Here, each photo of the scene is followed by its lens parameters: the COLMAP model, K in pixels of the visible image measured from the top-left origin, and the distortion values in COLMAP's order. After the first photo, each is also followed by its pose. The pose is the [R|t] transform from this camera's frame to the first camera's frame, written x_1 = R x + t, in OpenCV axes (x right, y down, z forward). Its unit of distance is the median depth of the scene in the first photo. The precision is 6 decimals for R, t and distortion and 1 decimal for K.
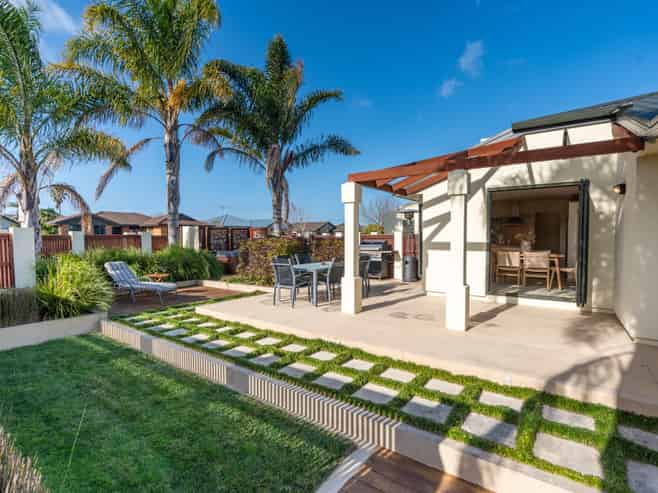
lens RADIAL K [[326.6, 0, 329.0], [0, 326.6, 246.5], [0, 0, 1]] dist [0.000134, 0.000214]
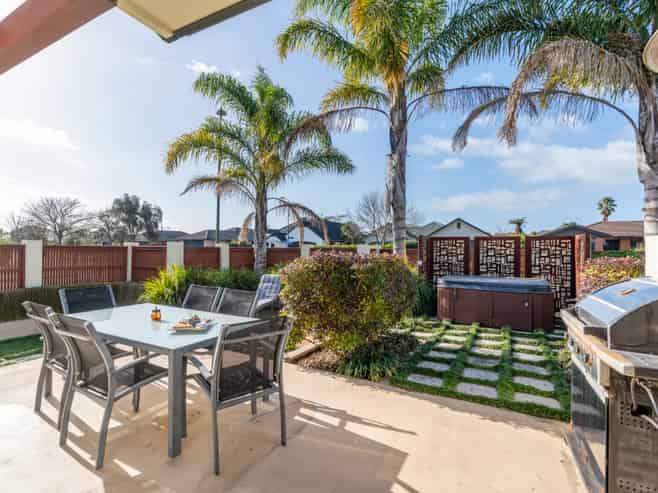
lens RADIAL K [[326.6, 0, 329.0], [0, 326.6, 246.5], [0, 0, 1]] dist [0.000134, 0.000214]
pose [[0.099089, -0.010172, -0.995027, 0.262463], [-0.034217, 0.999322, -0.013623, -0.032430], [0.994490, 0.035397, 0.098673, 0.816938]]
